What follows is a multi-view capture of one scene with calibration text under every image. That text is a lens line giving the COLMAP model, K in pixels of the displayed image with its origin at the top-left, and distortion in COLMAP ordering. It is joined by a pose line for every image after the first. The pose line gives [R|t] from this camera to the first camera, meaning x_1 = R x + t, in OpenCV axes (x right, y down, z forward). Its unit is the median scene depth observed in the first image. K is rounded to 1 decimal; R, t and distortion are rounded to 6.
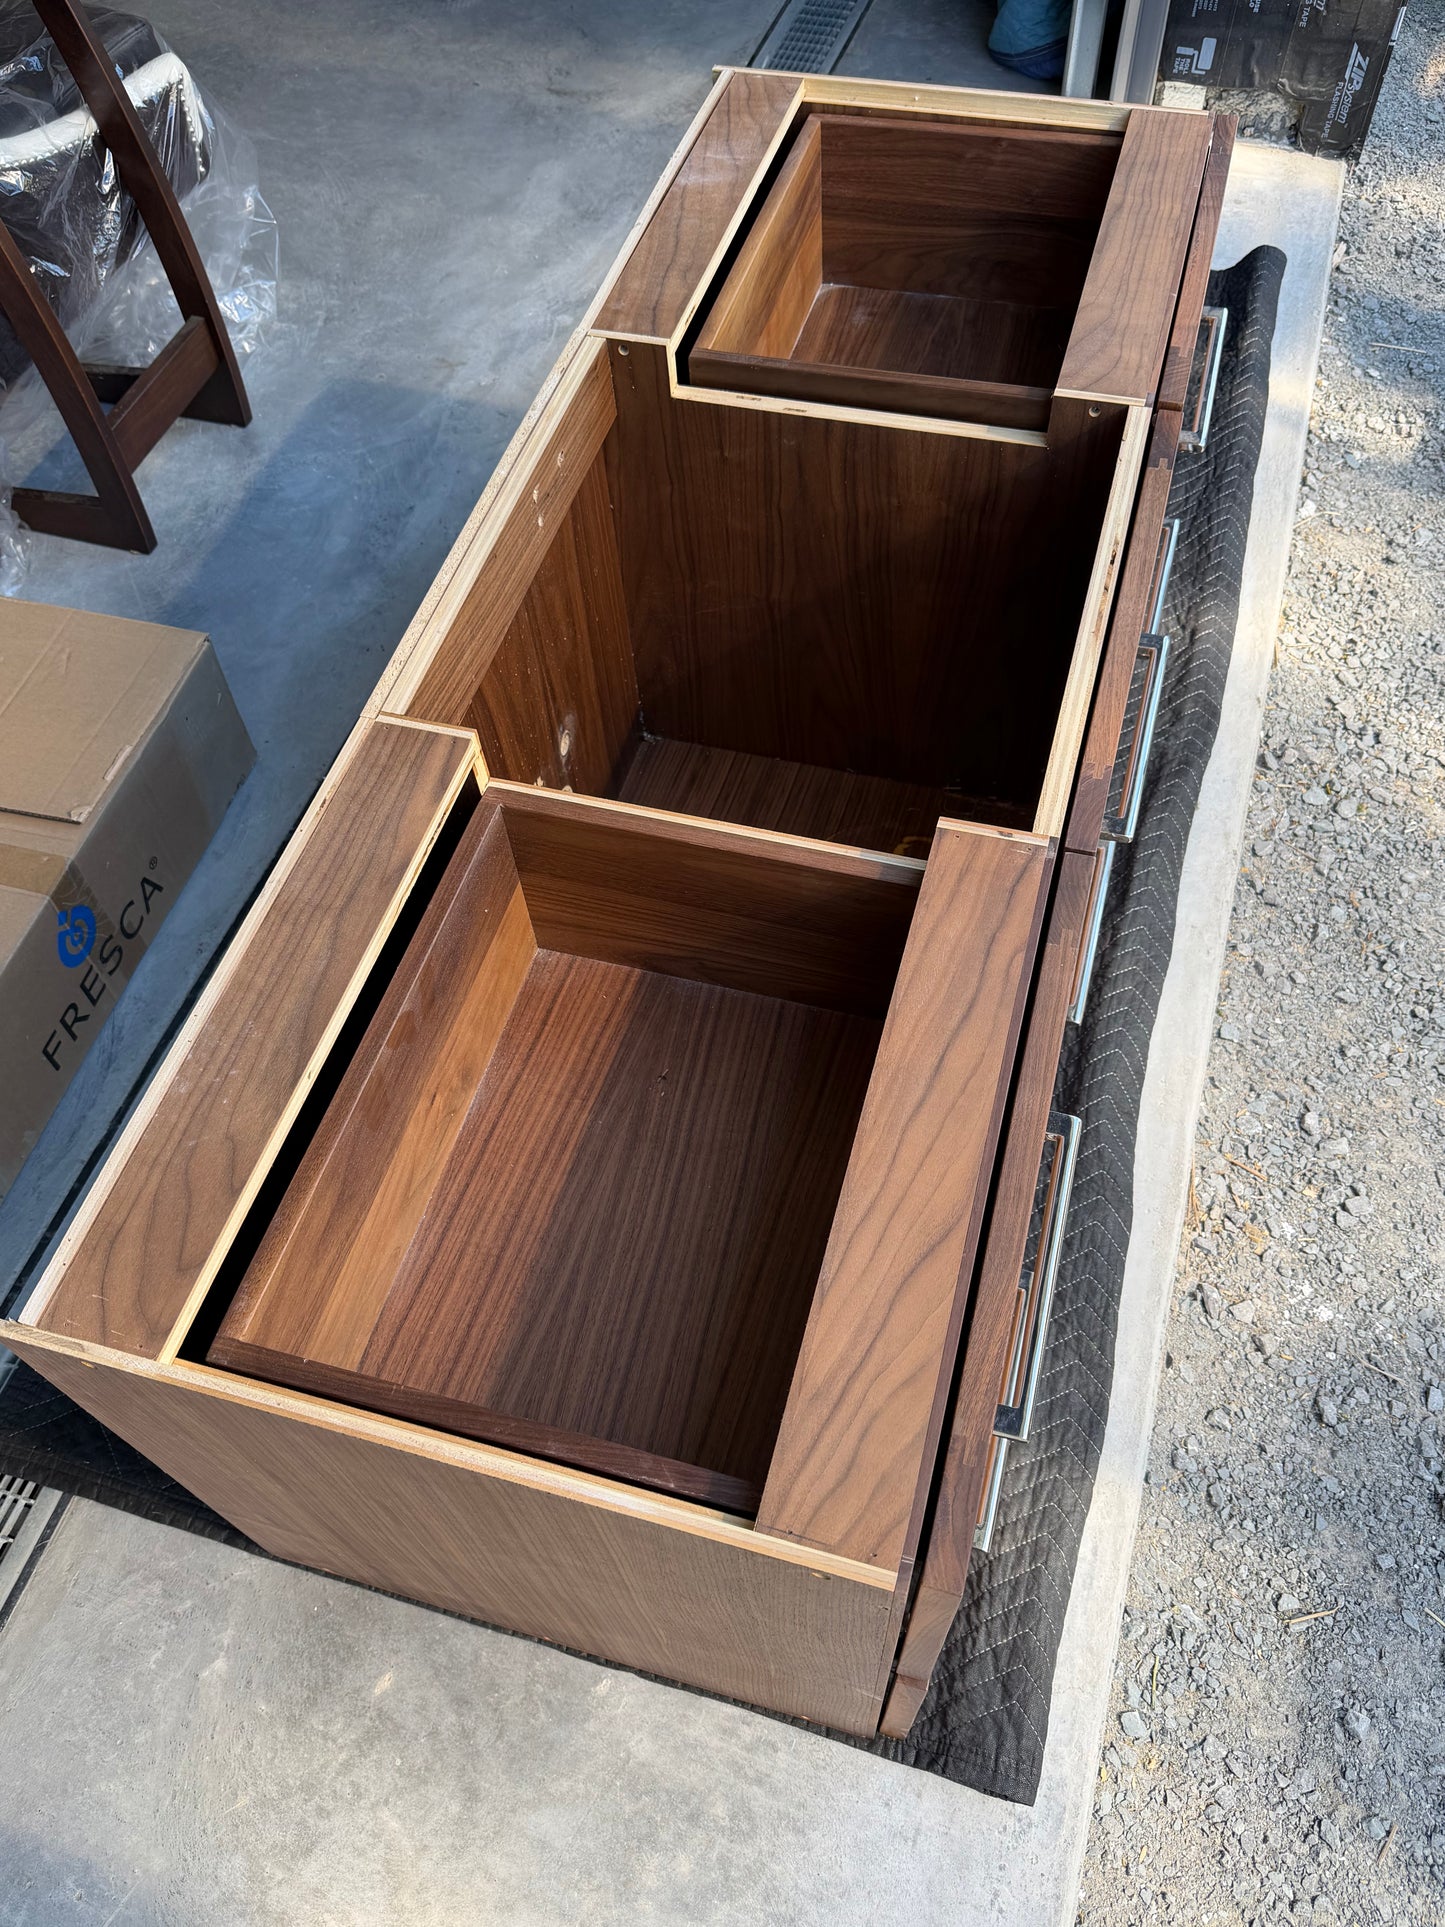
lens RADIAL K [[1496.9, 0, 722.5], [0, 1496.9, 963.5], [0, 0, 1]] dist [0.098492, -0.163697]
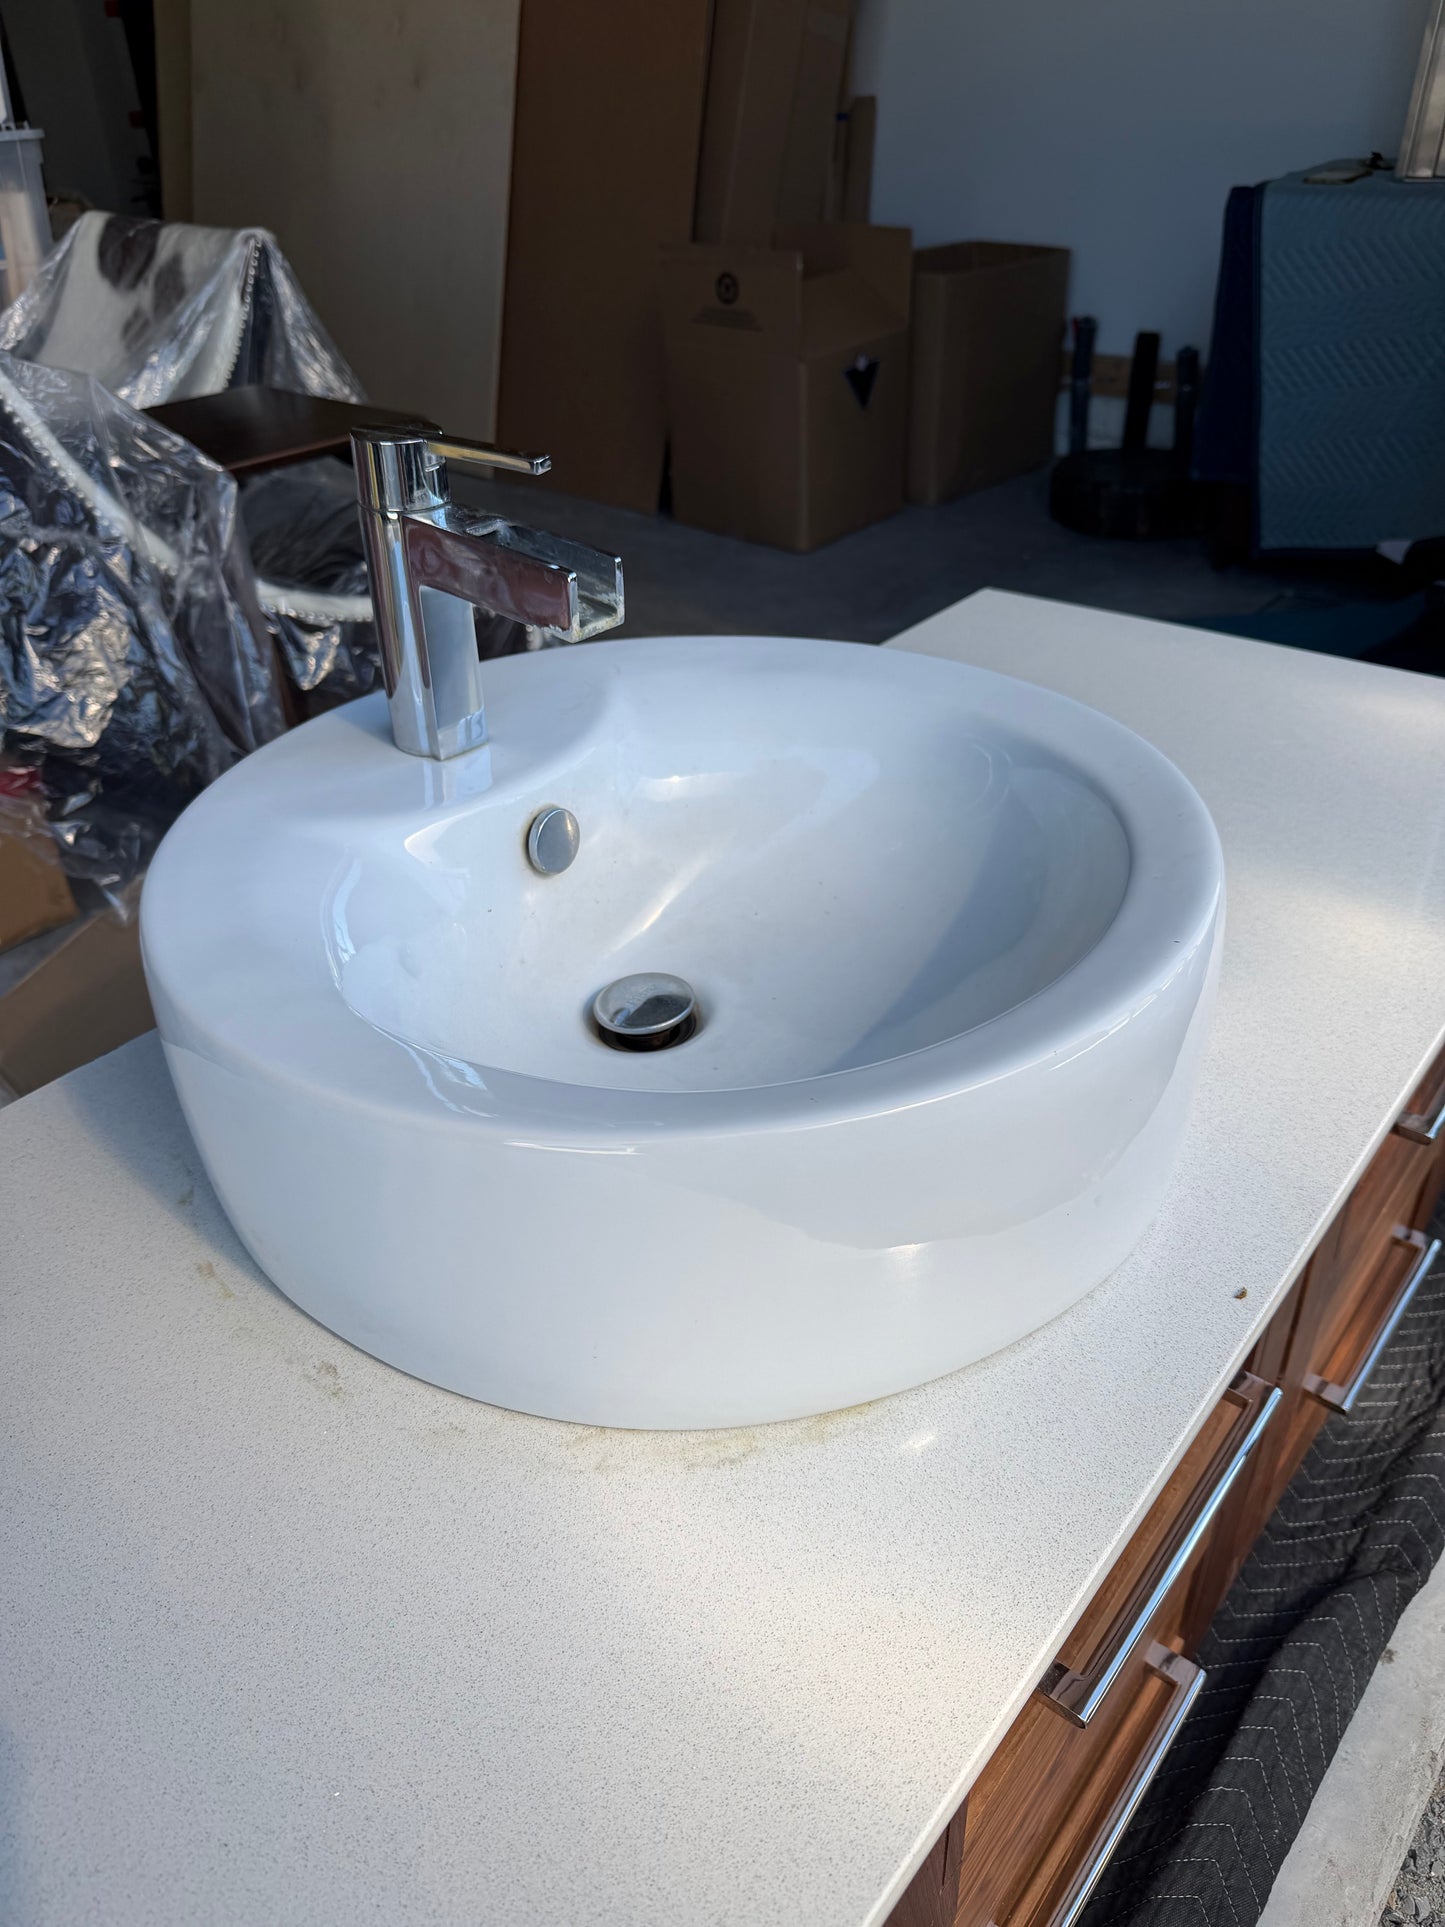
lens RADIAL K [[1393.1, 0, 720.7], [0, 1393.1, 955.8], [0, 0, 1]] dist [-0.014549, 0.001467]
pose [[0.921302, 0.224256, -0.317665, 0.212307], [-0.326301, 0.890203, -0.317908, -0.111859], [0.211493, 0.396544, 0.893321, 0.348826]]
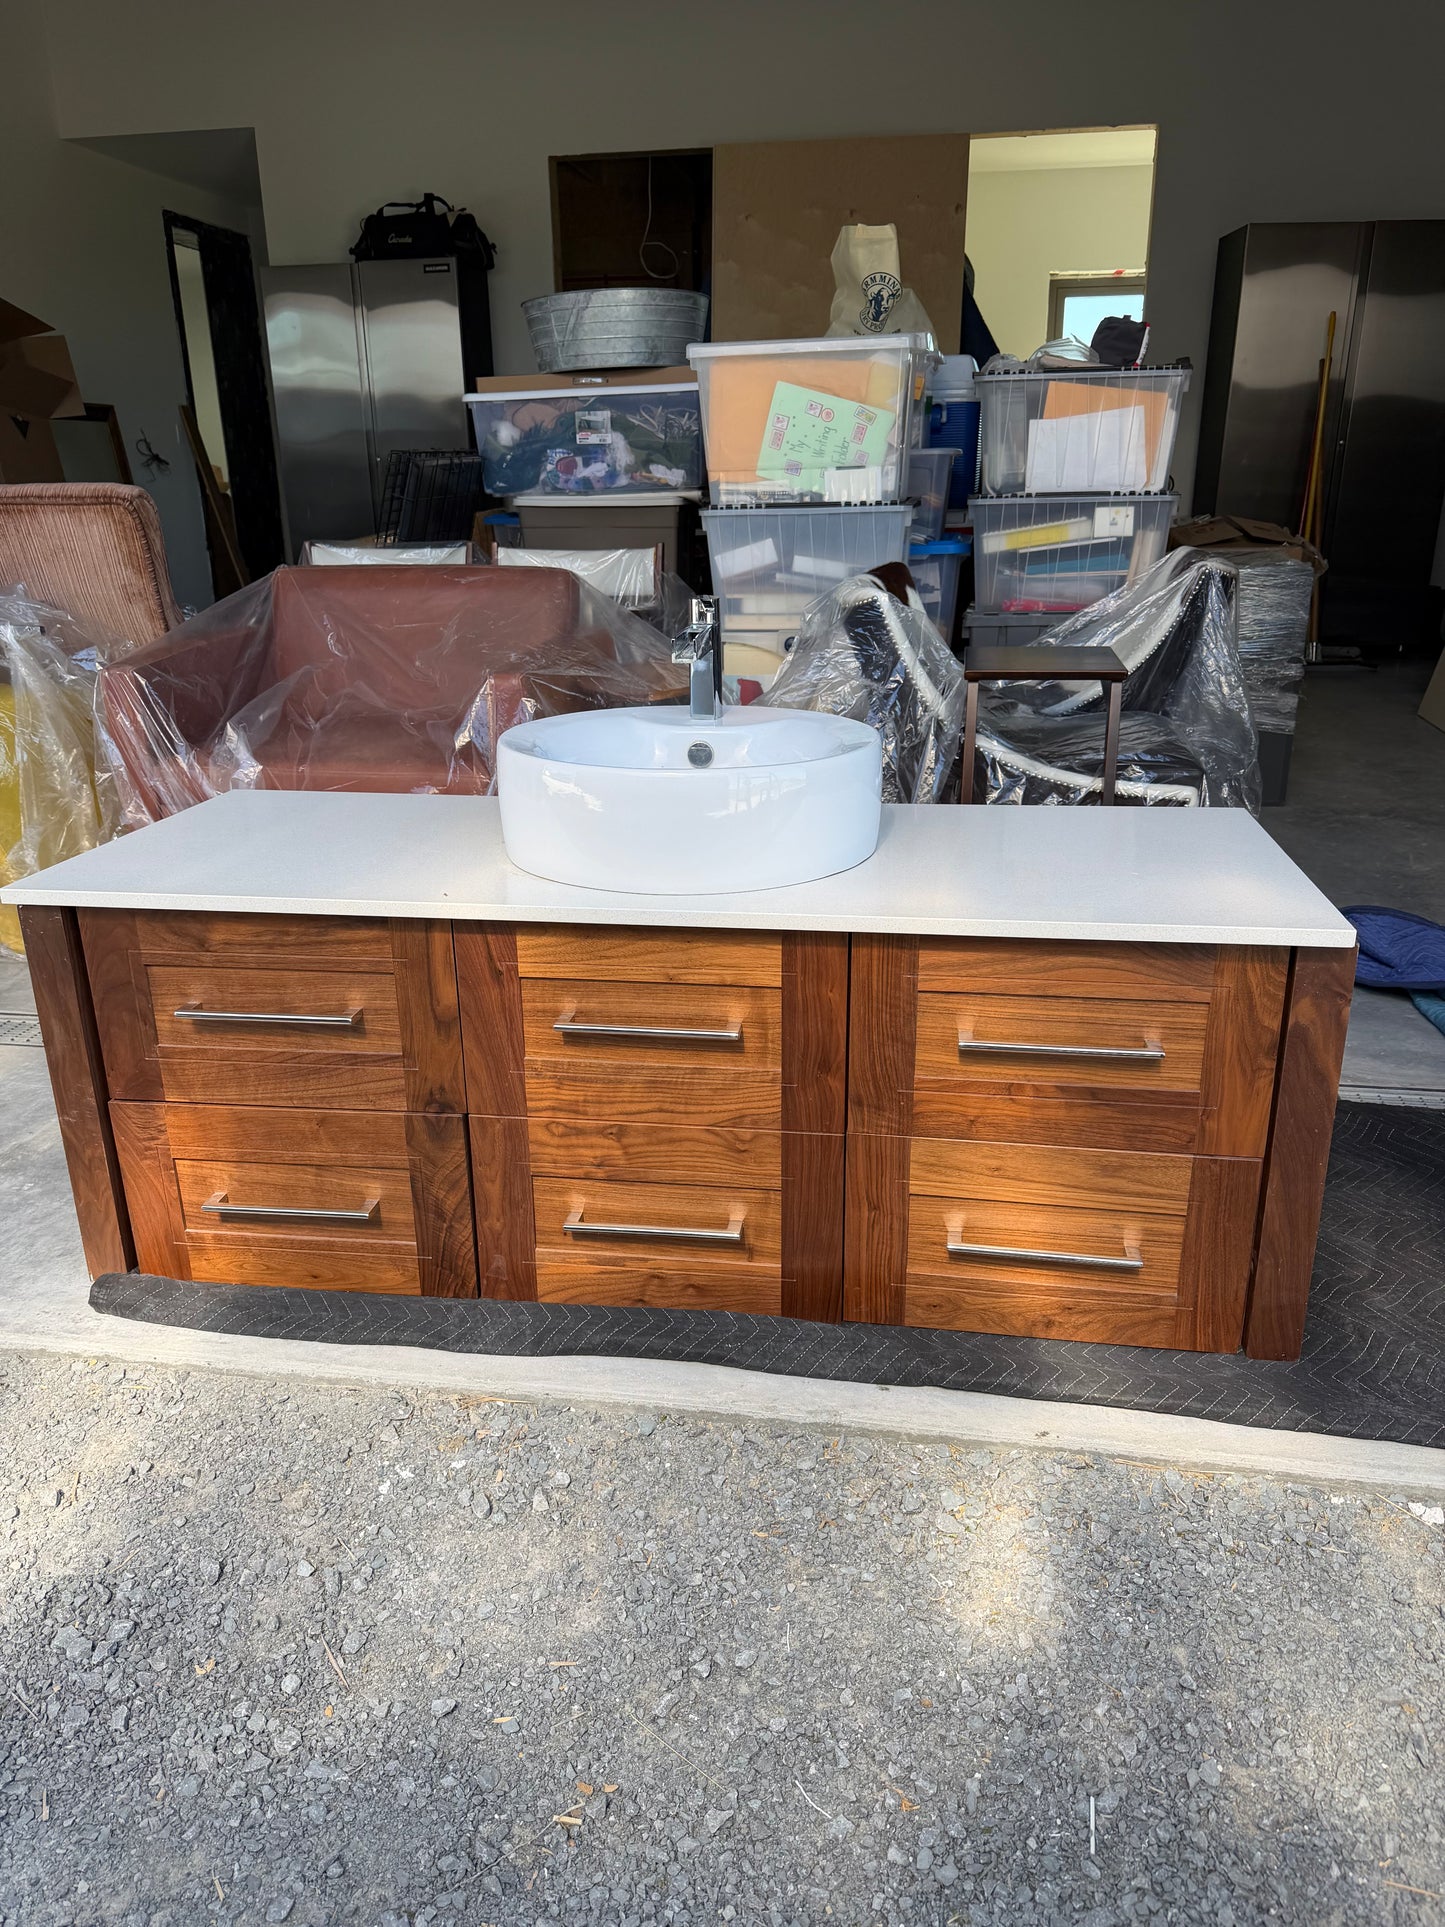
lens RADIAL K [[1350.4, 0, 727.9], [0, 1350.4, 961.6], [0, 0, 1]] dist [0.157787, -0.323047]
pose [[0.137943, 0.372573, -0.917693, 1.338371], [-0.815967, 0.567935, 0.107923, -0.361113], [0.561400, 0.733920, 0.382350, 0.450402]]
